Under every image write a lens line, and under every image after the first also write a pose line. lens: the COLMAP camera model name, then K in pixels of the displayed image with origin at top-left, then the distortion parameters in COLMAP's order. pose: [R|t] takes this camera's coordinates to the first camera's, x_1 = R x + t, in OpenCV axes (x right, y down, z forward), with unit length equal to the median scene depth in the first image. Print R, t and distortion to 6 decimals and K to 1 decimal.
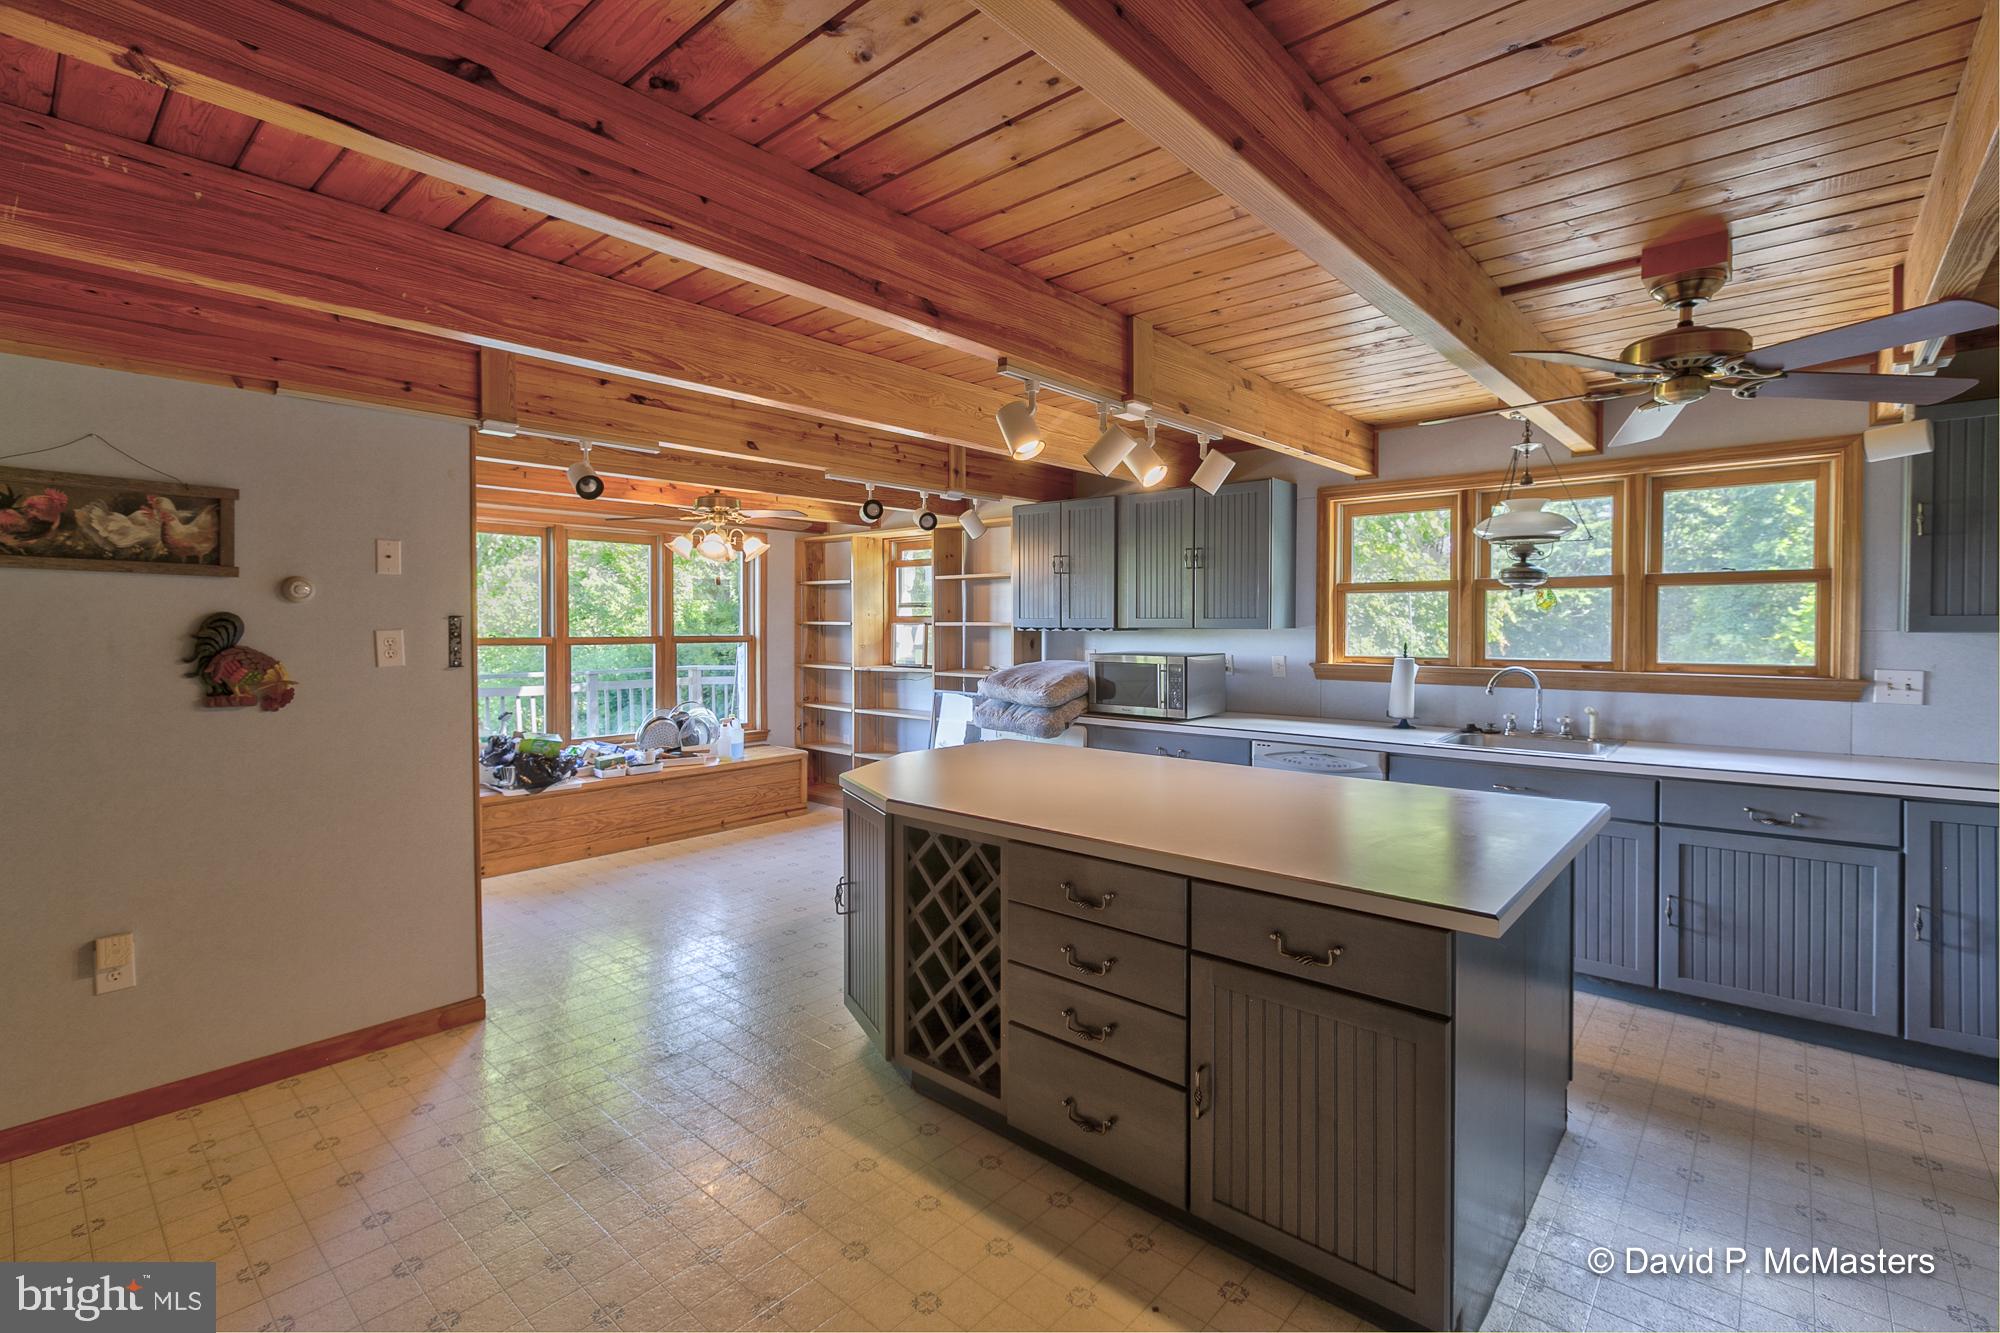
lens RADIAL K [[922.2, 0, 998.3], [0, 922.2, 638.6], [0, 0, 1]] dist [-0.001823, 0.000630]
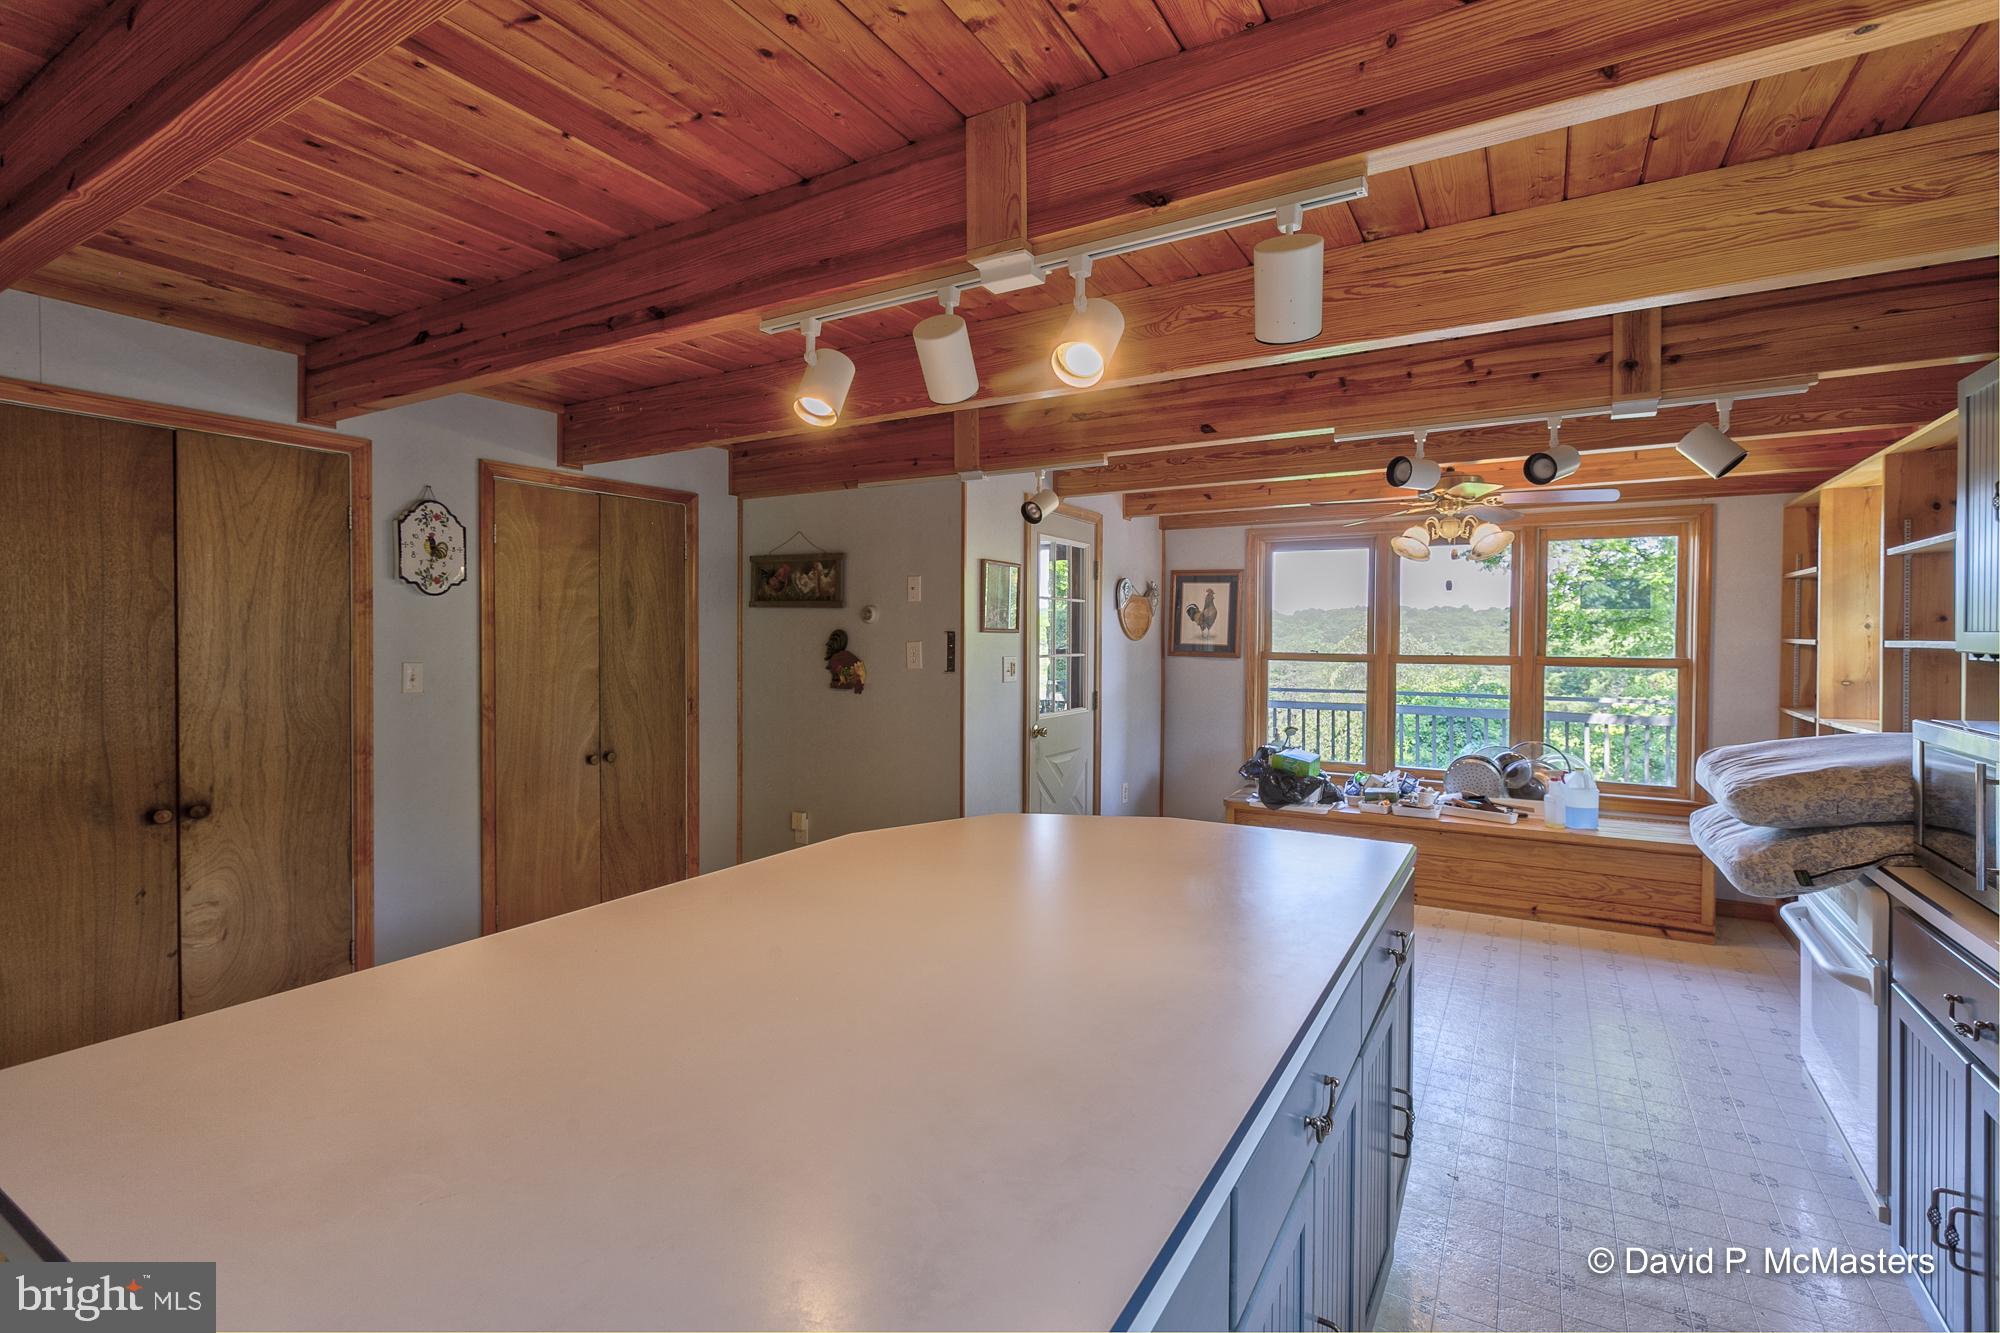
lens RADIAL K [[922.2, 0, 1000.3], [0, 922.2, 644.8], [0, 0, 1]] dist [-0.001823, 0.000630]
pose [[0.173780, 0.007729, -0.984754, 0.782174], [-0.021548, 0.999760, 0.004045, -0.014451], [0.984549, 0.020517, 0.173904, 0.976922]]
